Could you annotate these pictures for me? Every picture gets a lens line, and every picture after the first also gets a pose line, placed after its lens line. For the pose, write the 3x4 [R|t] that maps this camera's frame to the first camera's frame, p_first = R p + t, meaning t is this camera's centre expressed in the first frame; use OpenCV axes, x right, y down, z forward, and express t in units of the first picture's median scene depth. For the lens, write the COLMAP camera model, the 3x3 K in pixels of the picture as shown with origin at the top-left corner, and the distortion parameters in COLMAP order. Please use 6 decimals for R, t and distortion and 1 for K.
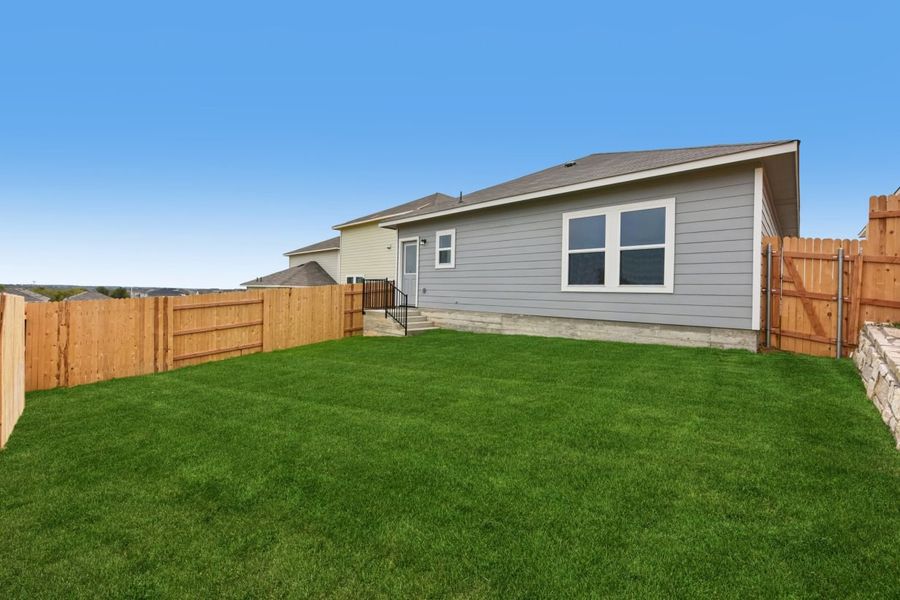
lens RADIAL K [[363.6, 0, 454.2], [0, 363.6, 302.9], [0, 0, 1]] dist [-0.007919, -0.000197]
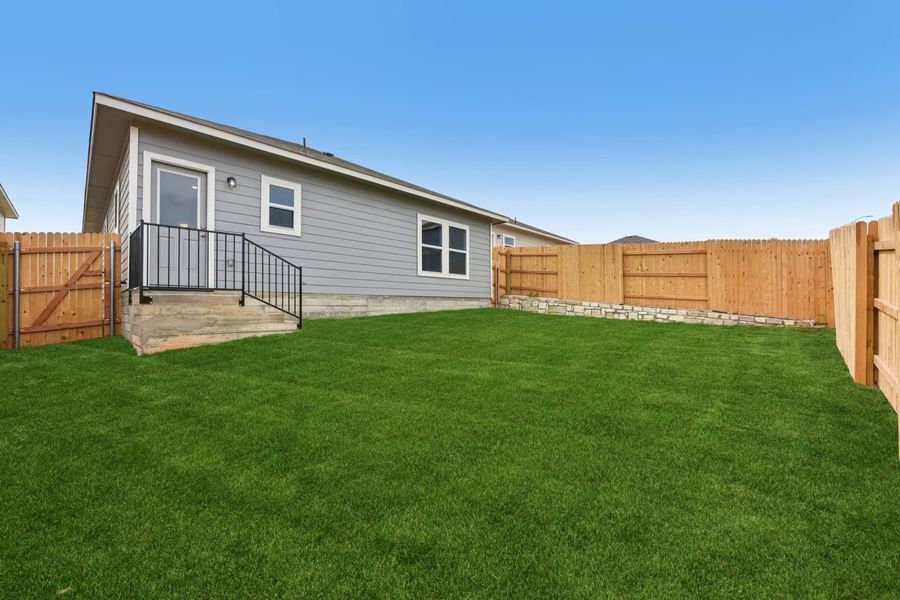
lens RADIAL K [[363.6, 0, 454.2], [0, 363.6, 302.9], [0, 0, 1]] dist [-0.007919, -0.000197]
pose [[-0.009442, -0.013531, 0.999864, -0.854799], [0.027538, 0.999526, 0.013787, 0.043734], [-0.999576, 0.027664, -0.009065, 0.791067]]
